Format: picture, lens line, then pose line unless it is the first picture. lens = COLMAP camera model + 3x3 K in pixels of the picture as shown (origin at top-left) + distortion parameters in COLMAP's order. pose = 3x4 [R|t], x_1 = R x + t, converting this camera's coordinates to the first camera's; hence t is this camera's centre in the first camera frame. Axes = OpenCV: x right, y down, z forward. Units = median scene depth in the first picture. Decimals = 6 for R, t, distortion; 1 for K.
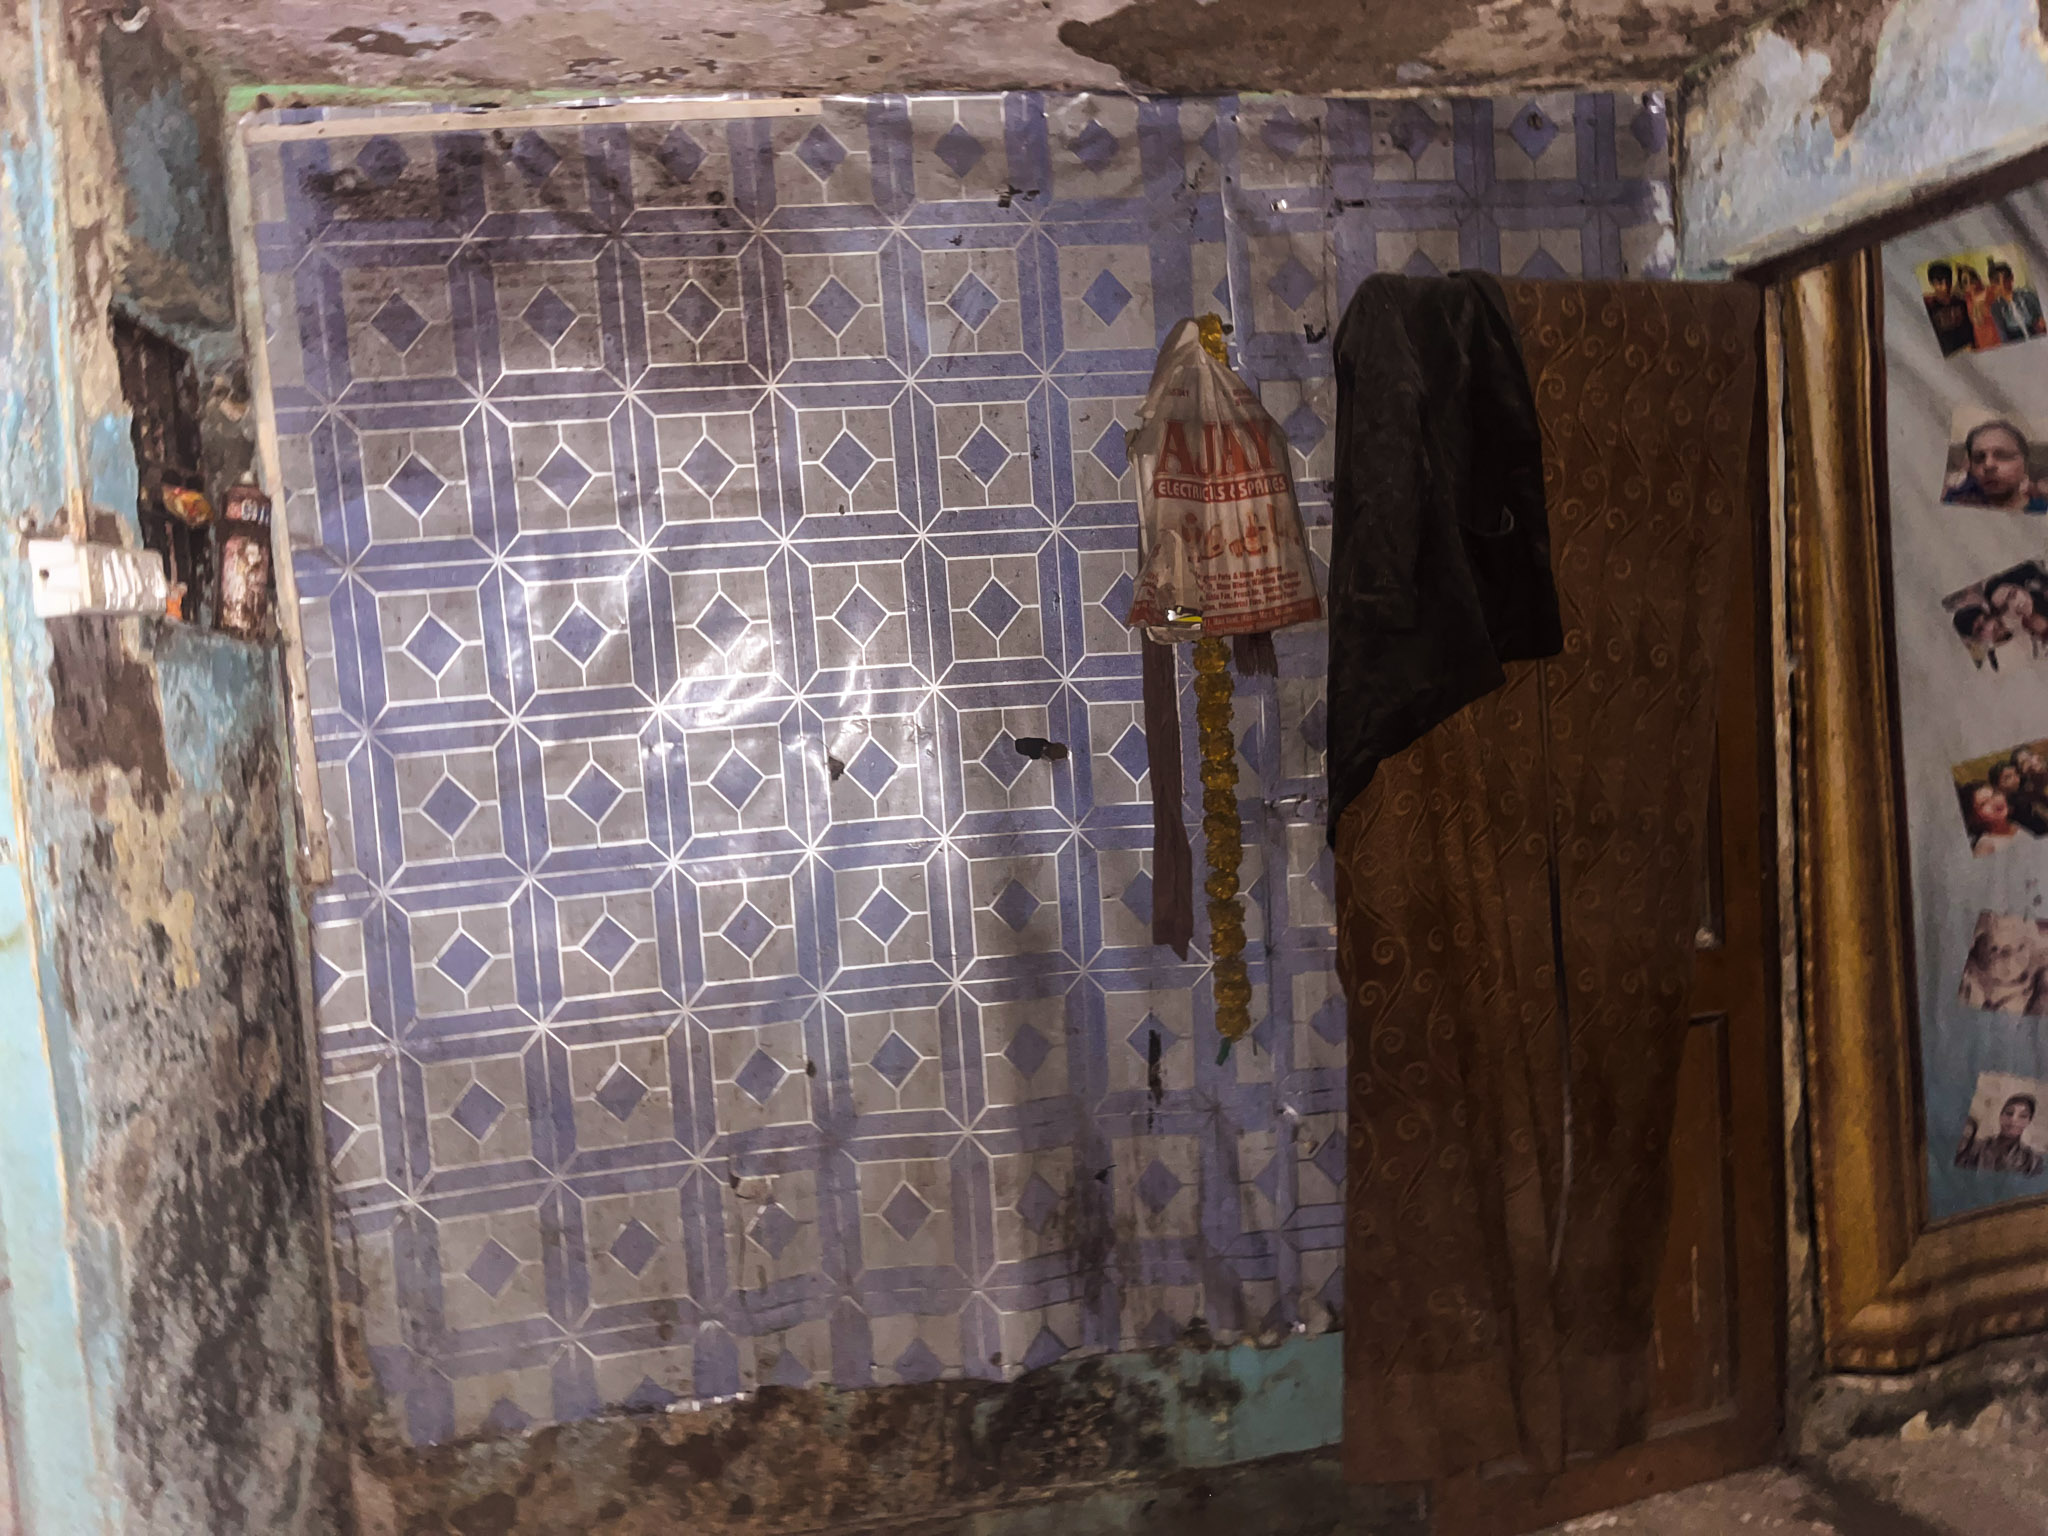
lens RADIAL K [[1535.5, 0, 1019.5], [0, 1535.5, 774.0], [0, 0, 1]] dist [0.096821, -0.140907]
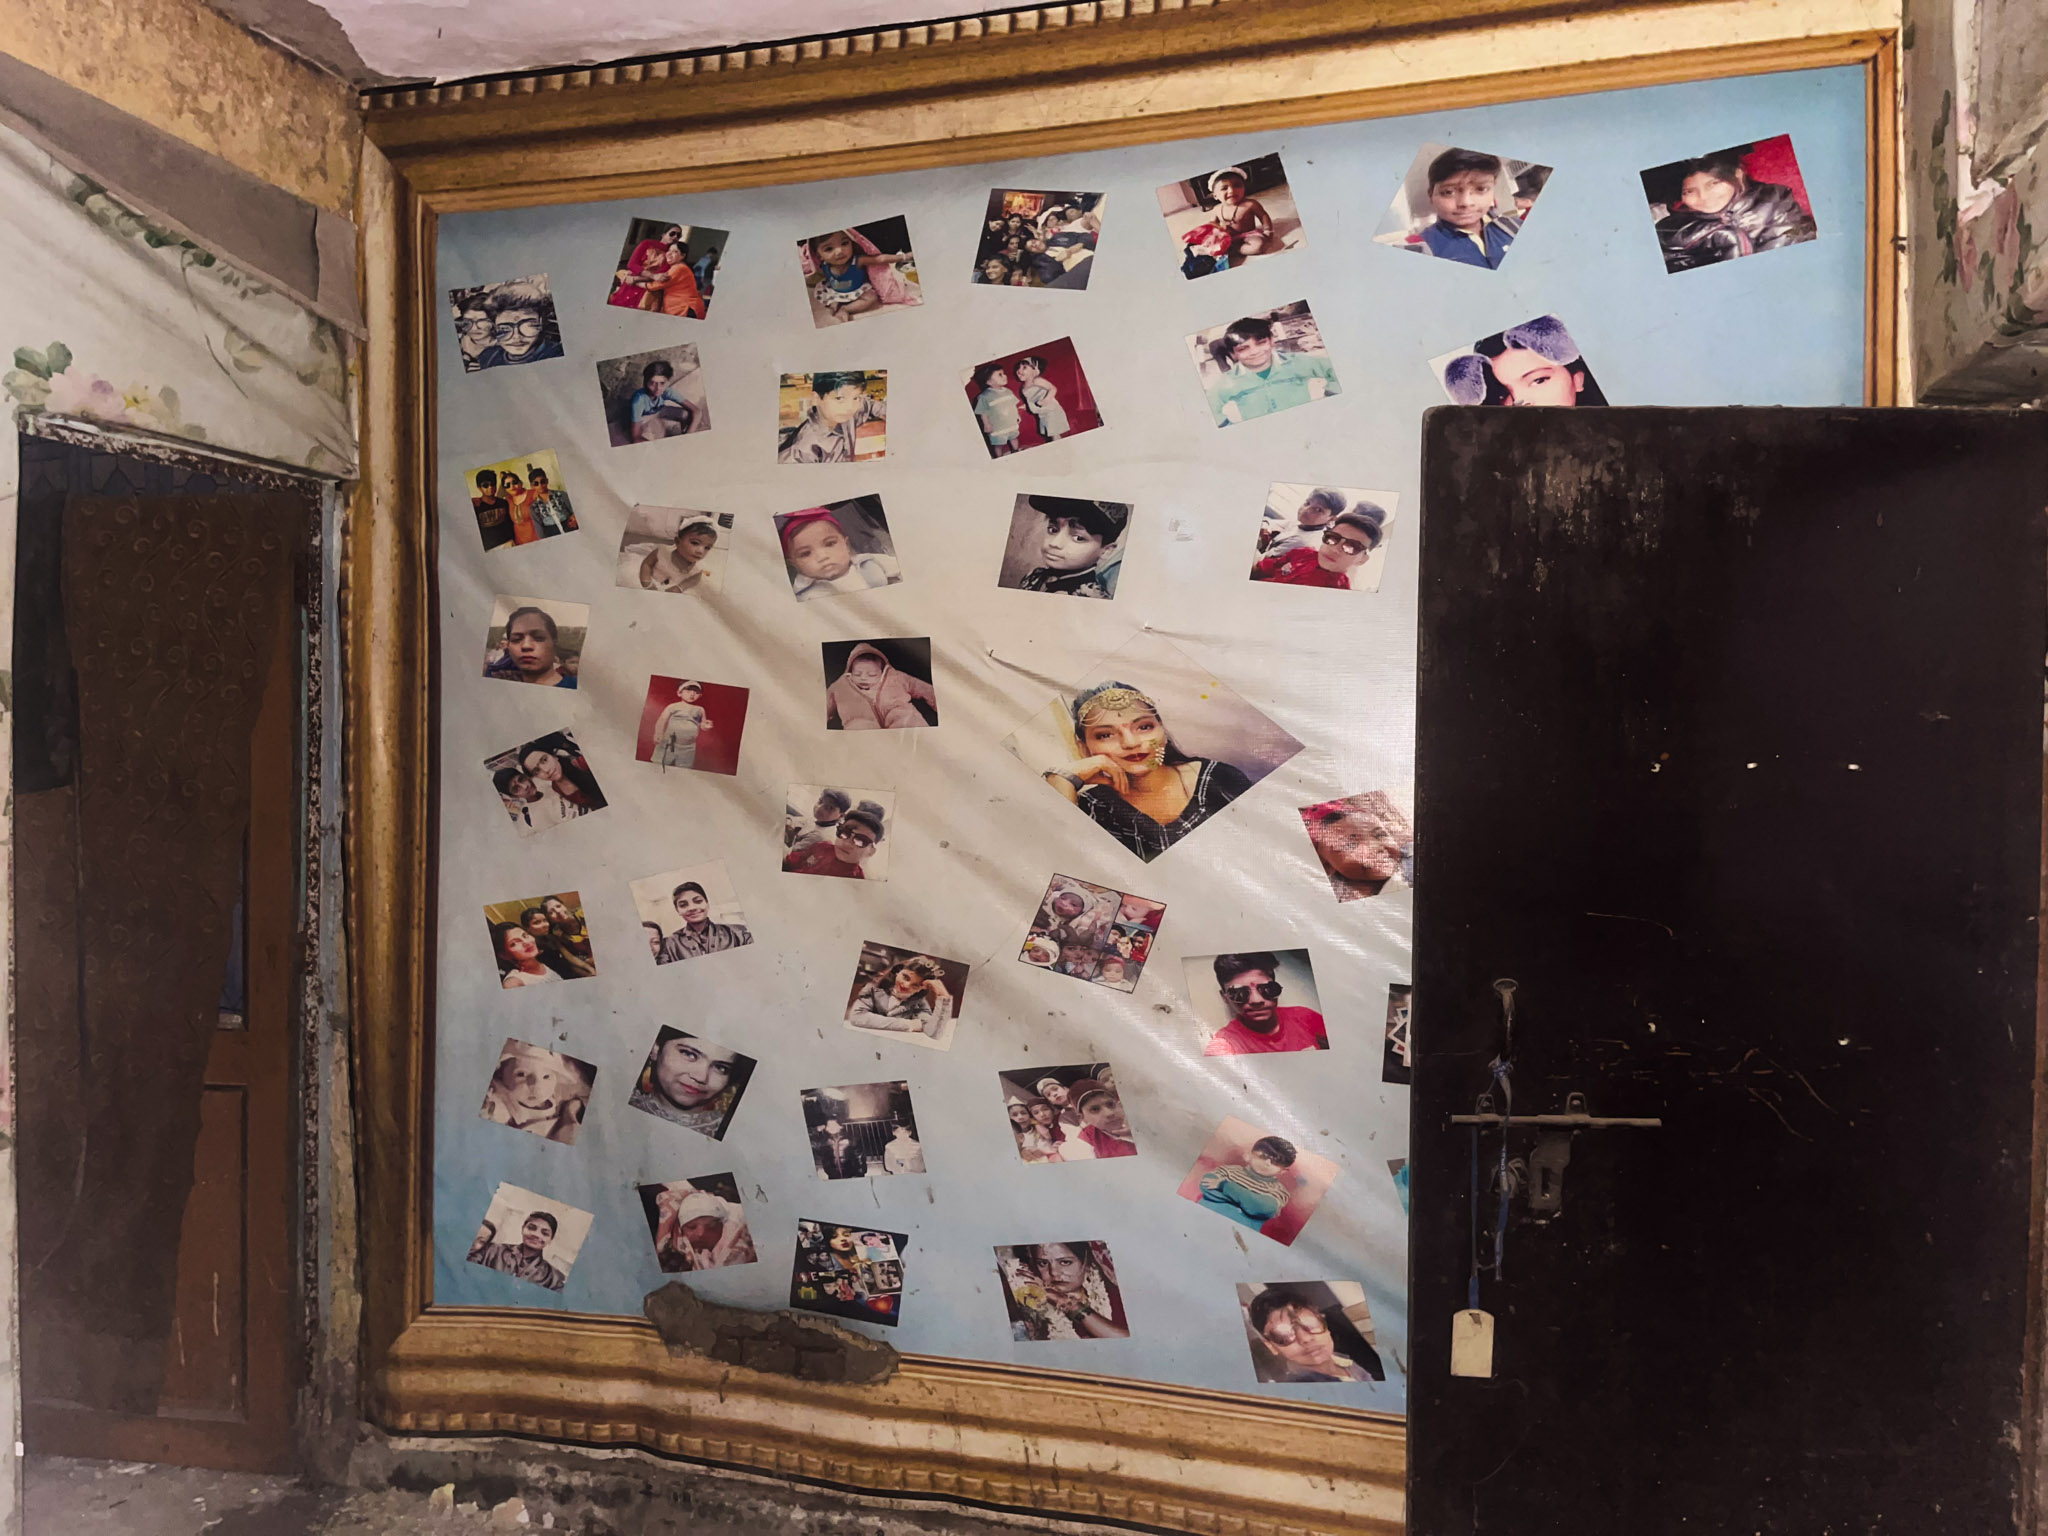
lens RADIAL K [[1535.5, 0, 1019.5], [0, 1535.5, 774.0], [0, 0, 1]] dist [0.096821, -0.140907]
pose [[0.902088, 0.076773, -0.424668, 1.430782], [-0.092890, 0.995525, -0.017346, -0.118080], [0.421436, 0.055095, 0.905183, 0.134568]]
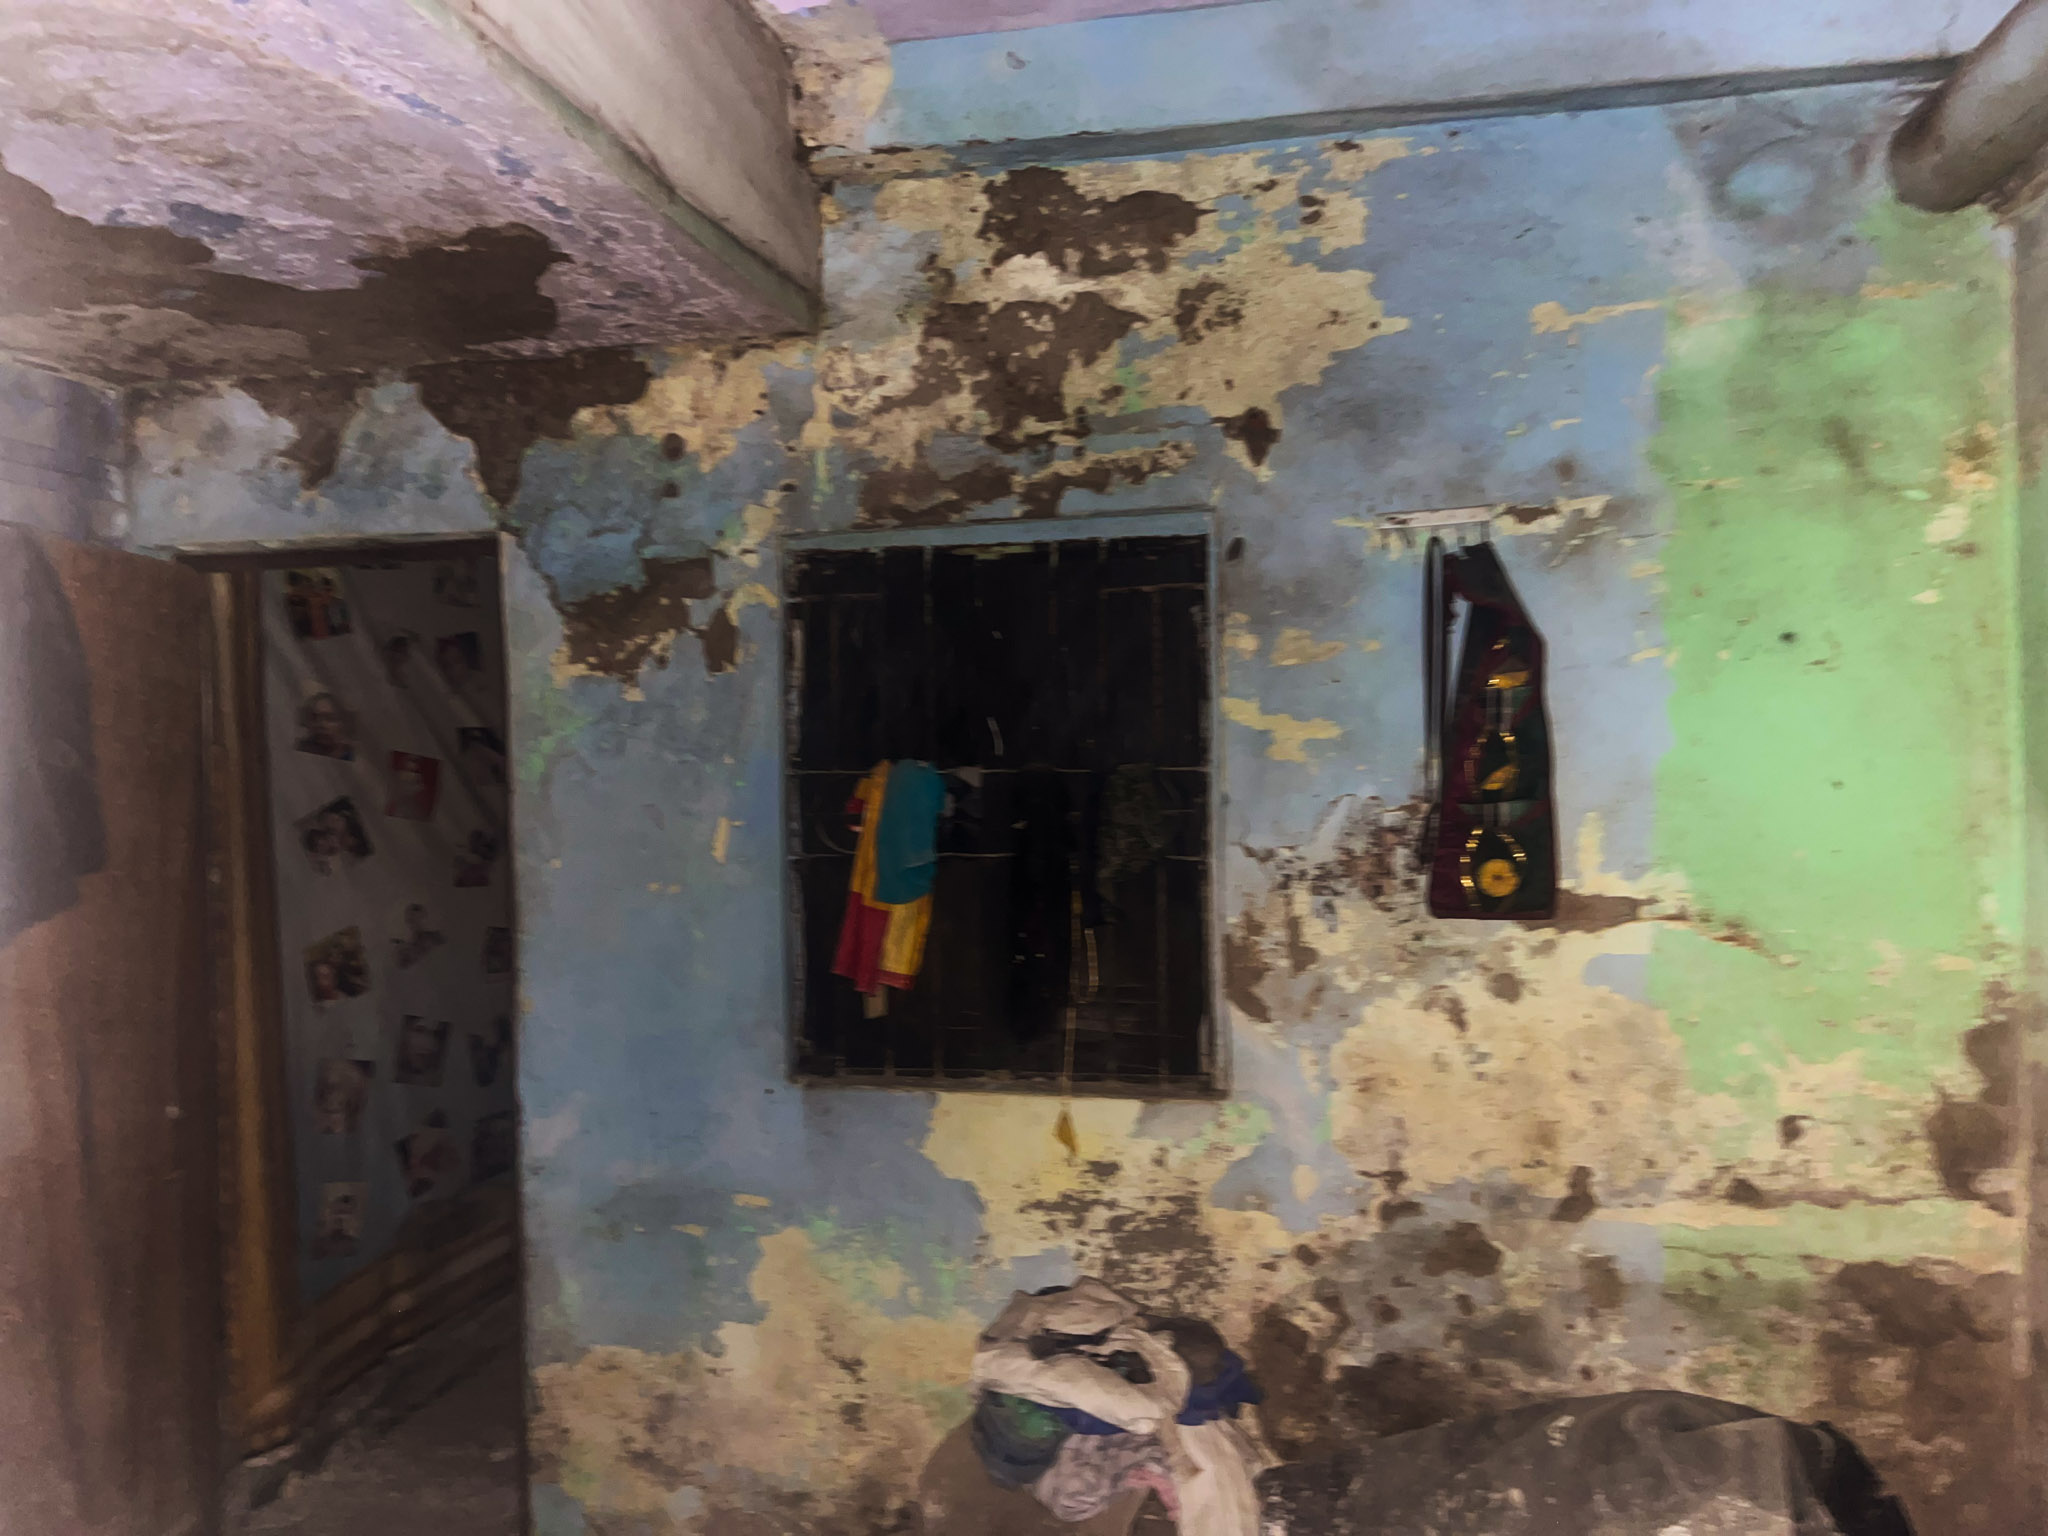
lens RADIAL K [[1535.5, 0, 1019.5], [0, 1535.5, 774.0], [0, 0, 1]] dist [0.096821, -0.140907]
pose [[0.326813, 0.040496, 0.944221, -0.449981], [0.067141, 0.995562, -0.065936, -0.025710], [-0.942701, 0.084945, 0.322643, 0.000236]]
